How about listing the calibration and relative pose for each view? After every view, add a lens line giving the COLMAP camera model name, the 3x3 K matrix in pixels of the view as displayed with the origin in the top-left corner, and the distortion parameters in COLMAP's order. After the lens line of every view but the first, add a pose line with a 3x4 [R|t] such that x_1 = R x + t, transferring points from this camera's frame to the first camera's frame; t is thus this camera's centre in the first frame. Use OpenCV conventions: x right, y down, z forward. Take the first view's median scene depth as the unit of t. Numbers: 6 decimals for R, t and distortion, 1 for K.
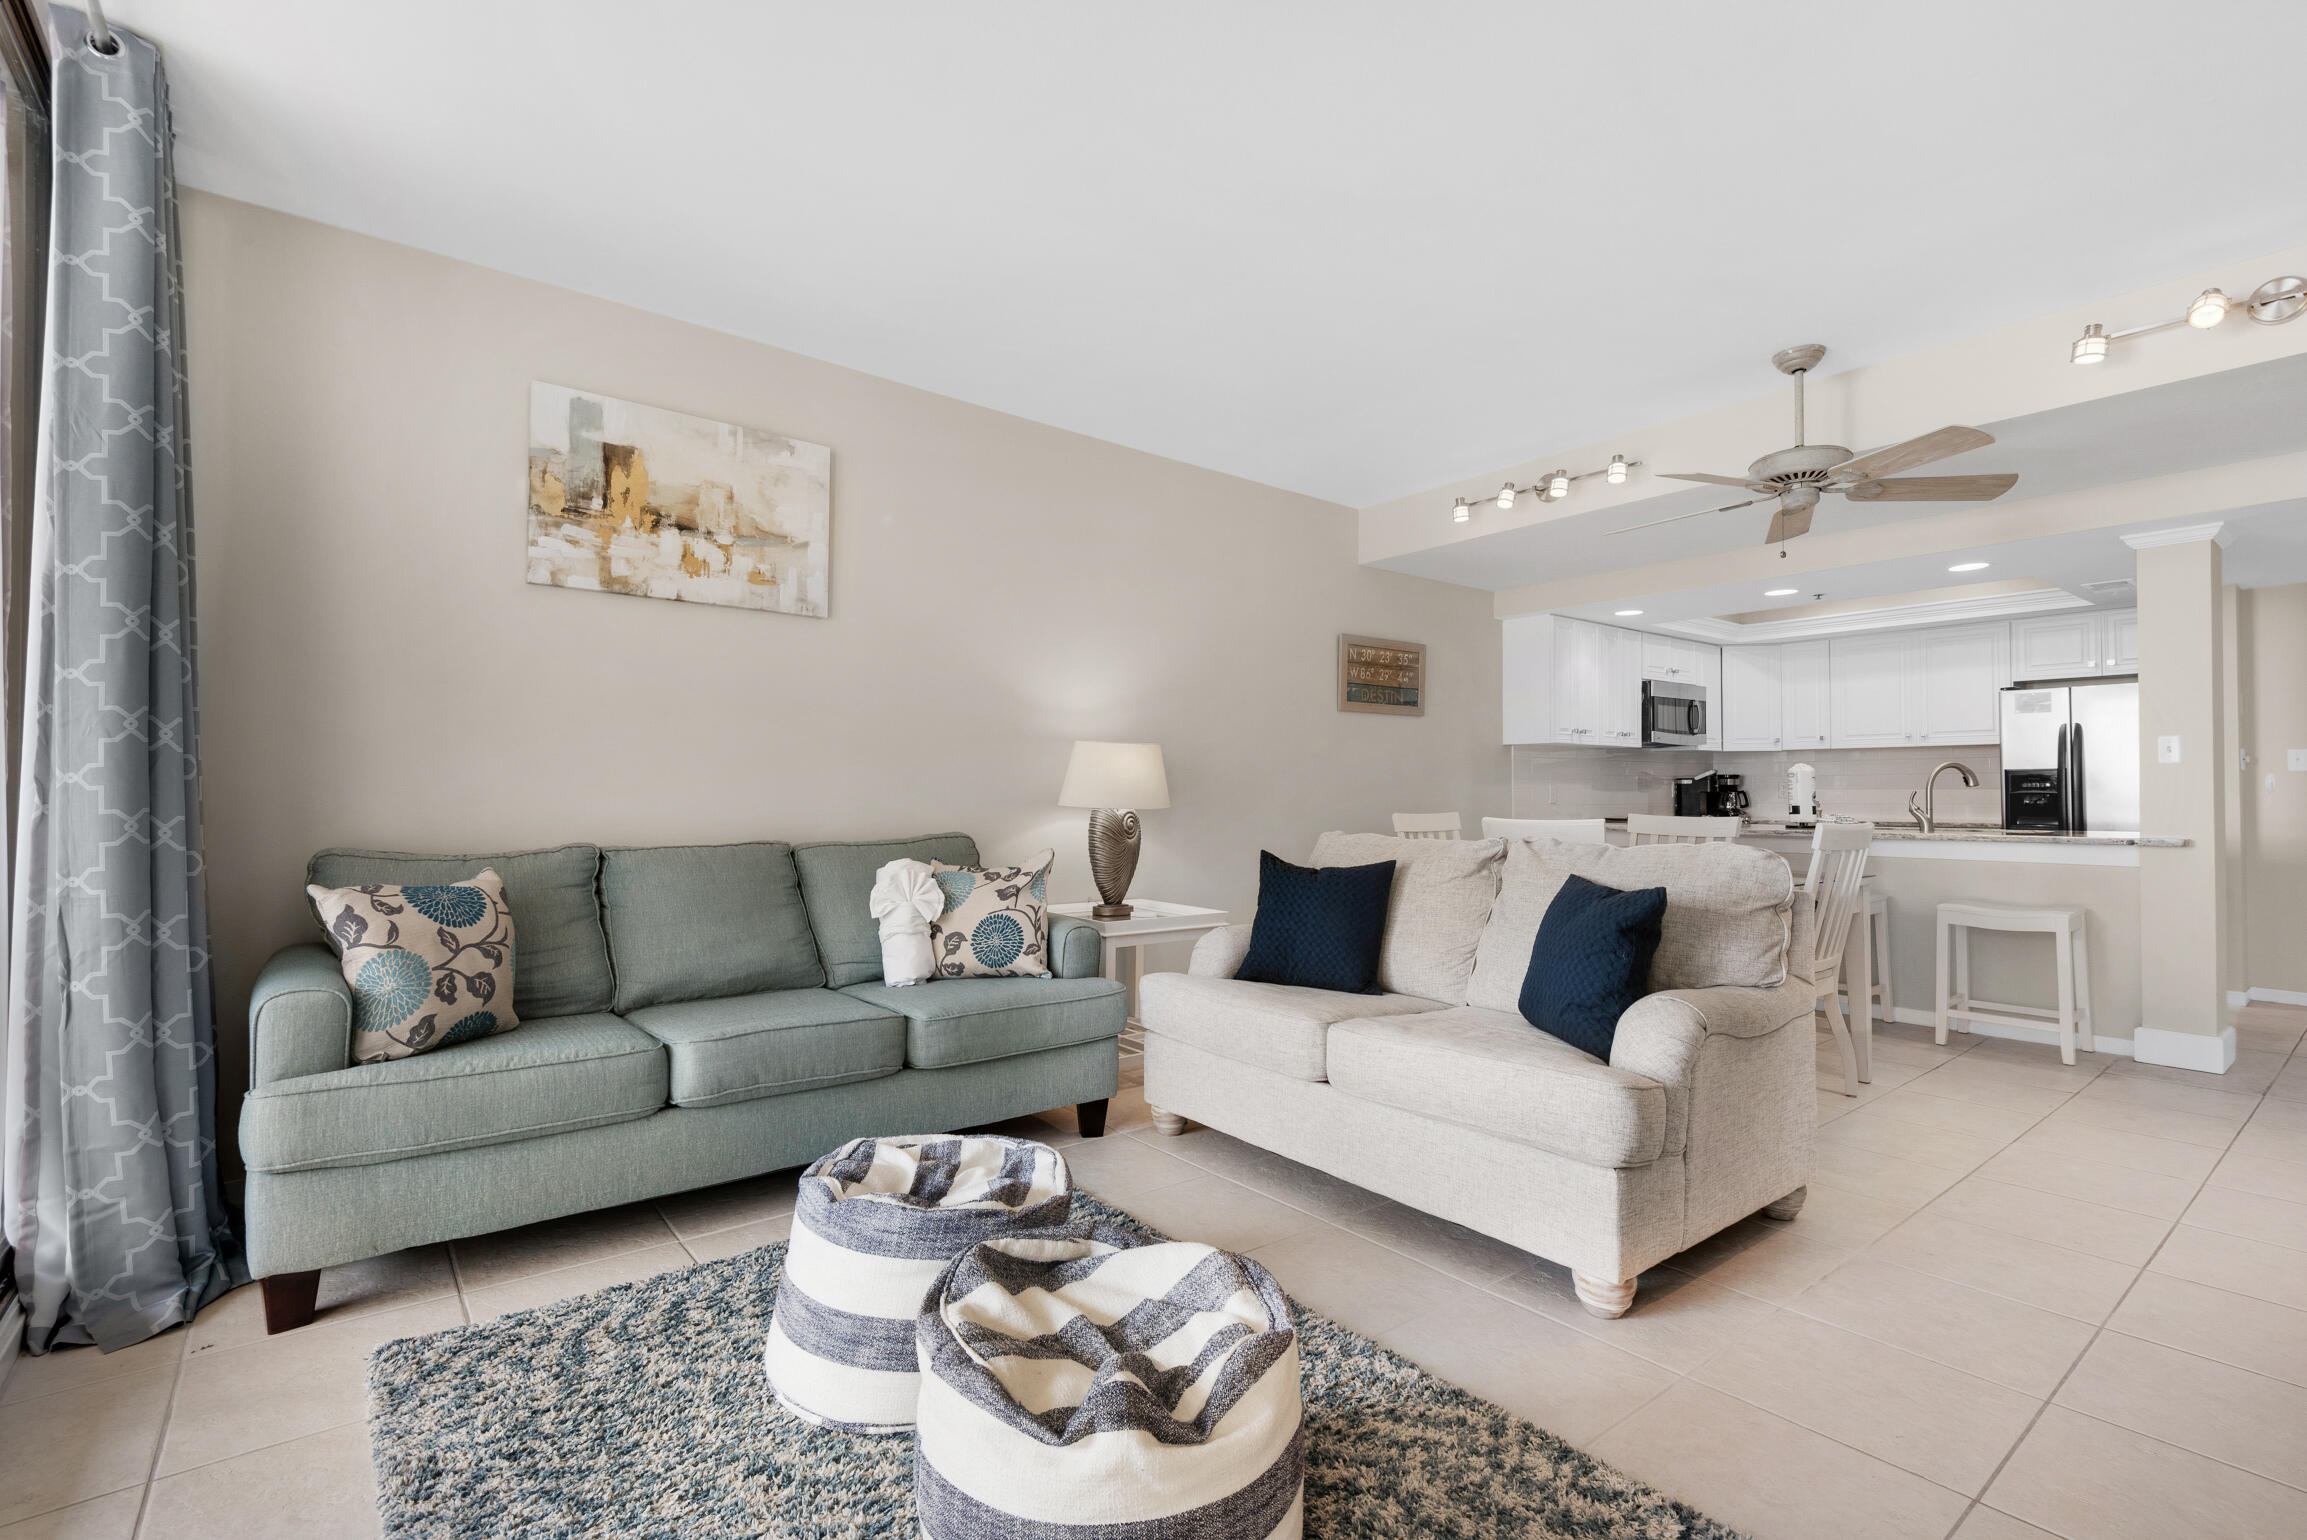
lens RADIAL K [[1050.6, 0, 1147.9], [0, 1050.6, 783.5], [0, 0, 1]] dist [0.001038, -0.001201]
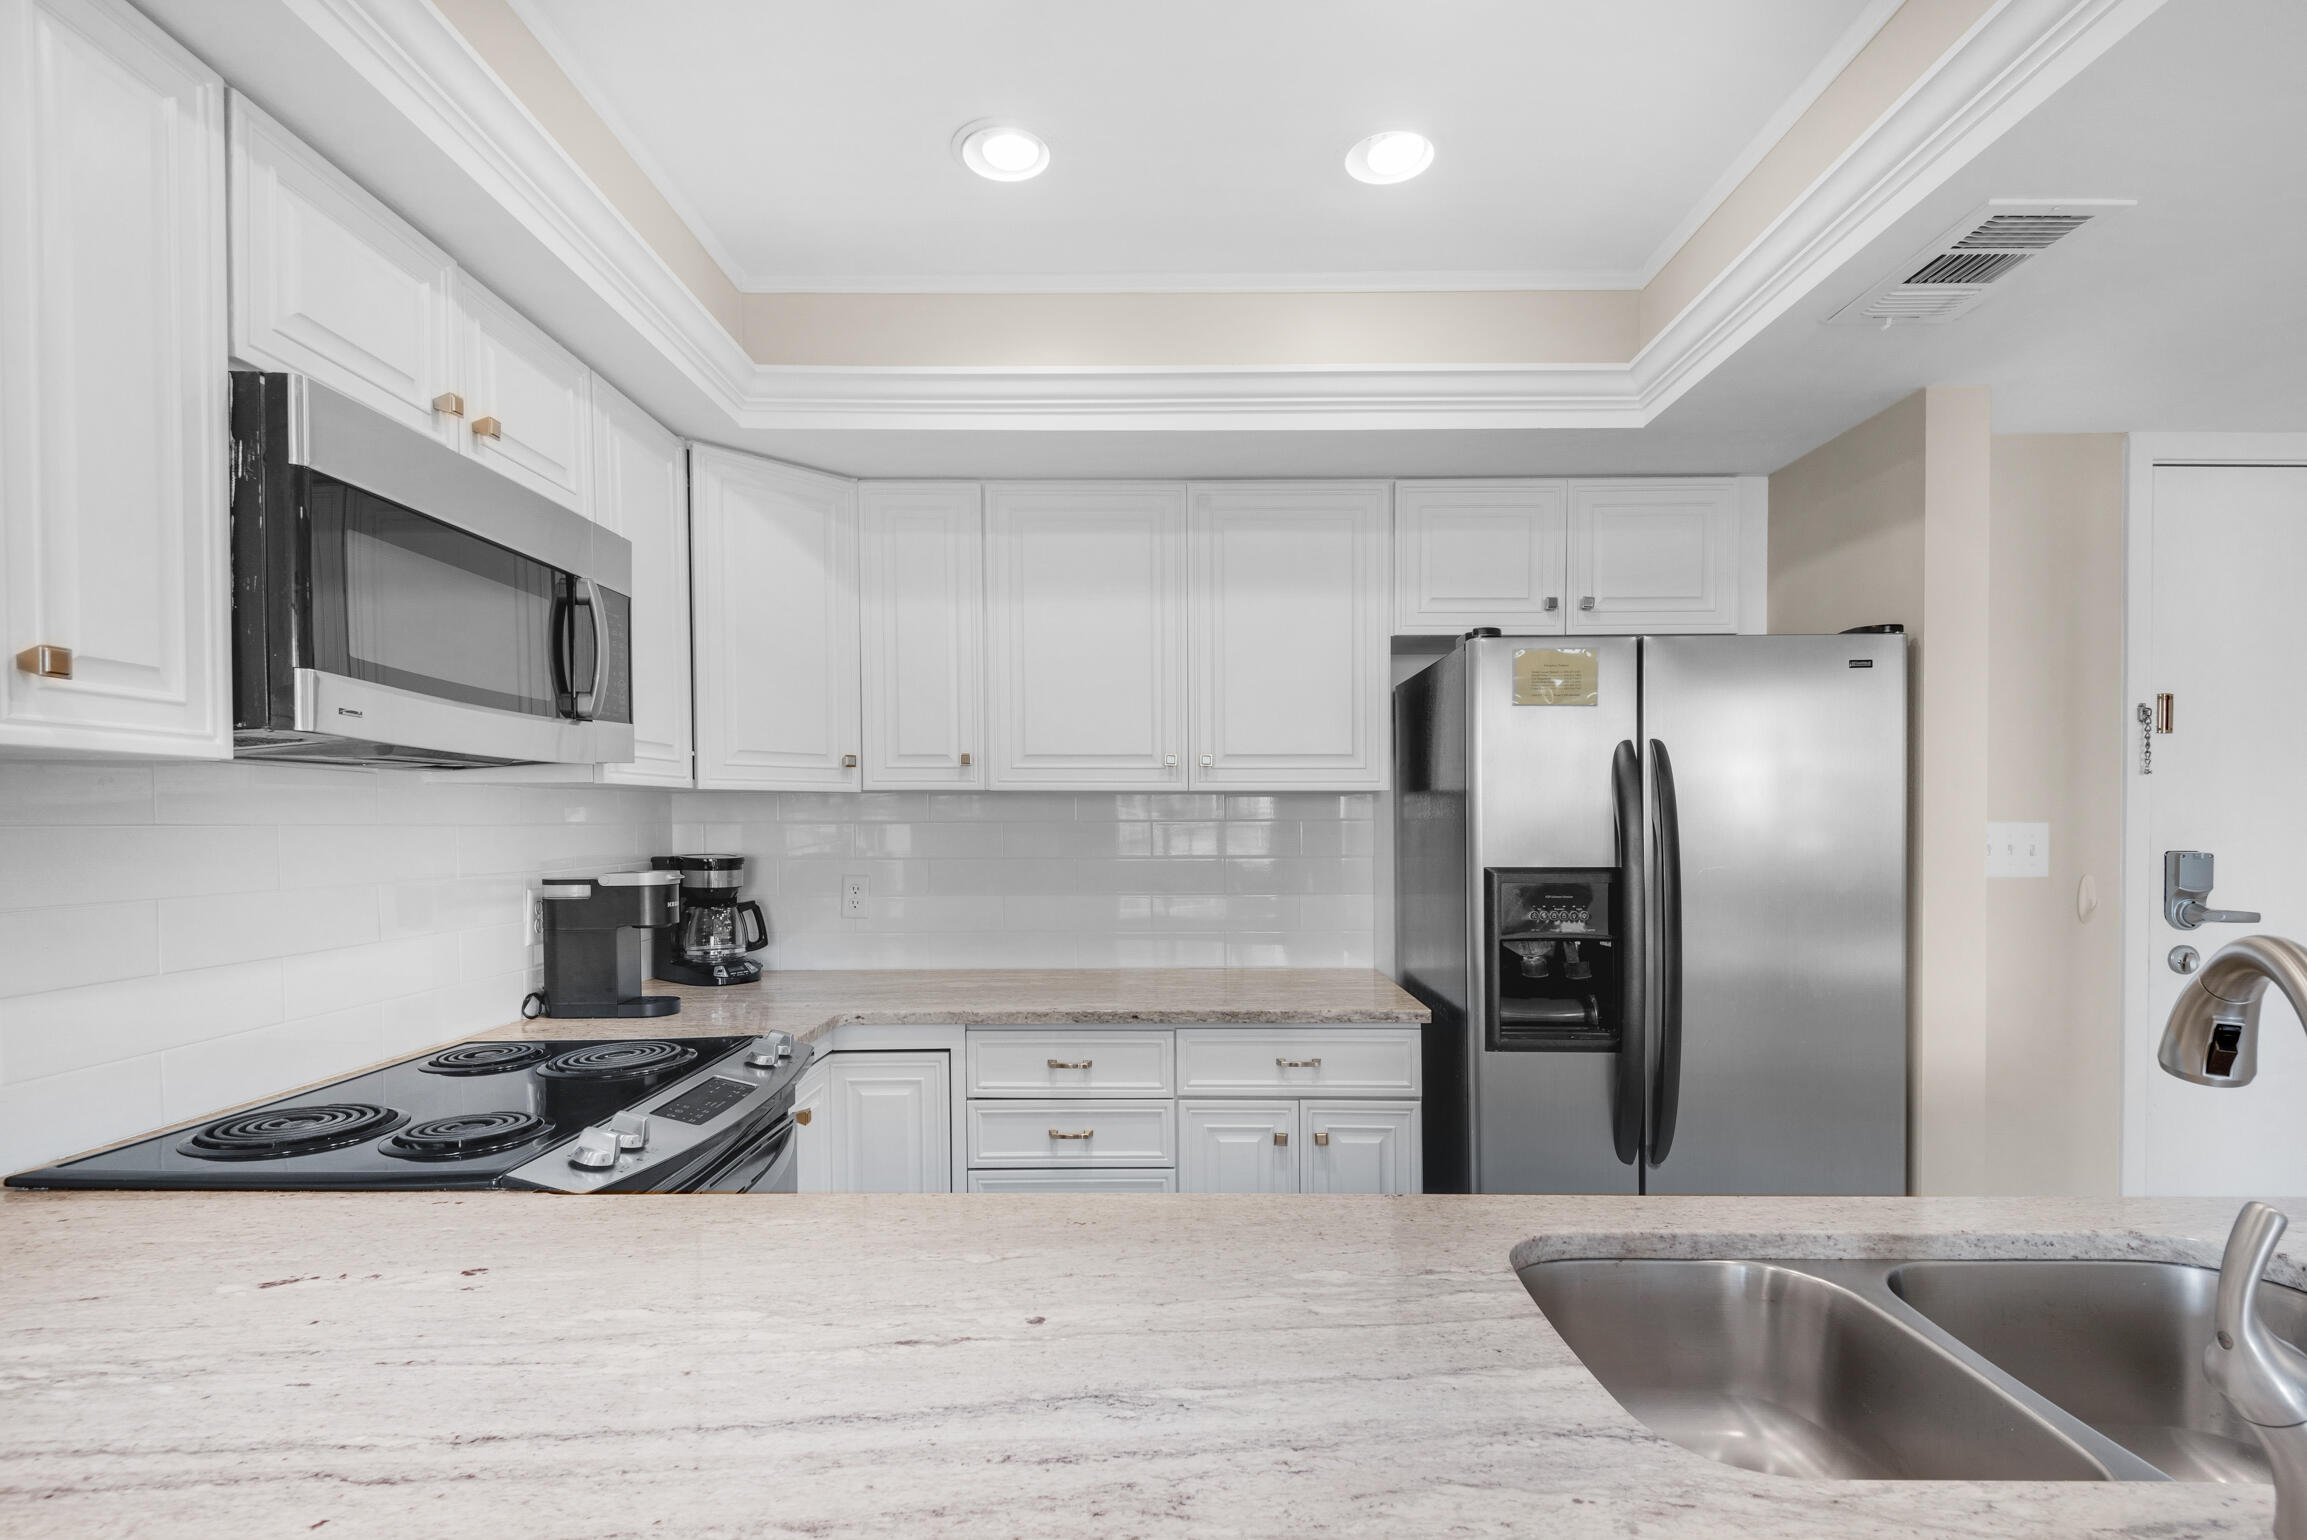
lens RADIAL K [[1060.2, 0, 1144.5], [0, 1060.2, 819.3], [0, 0, 1]] dist [0.000931, -0.000142]
pose [[0.633813, 0.003529, 0.773478, 0.498931], [-0.006532, 0.999978, 0.000791, -0.029276], [-0.773458, -0.005554, 0.633823, 0.896589]]
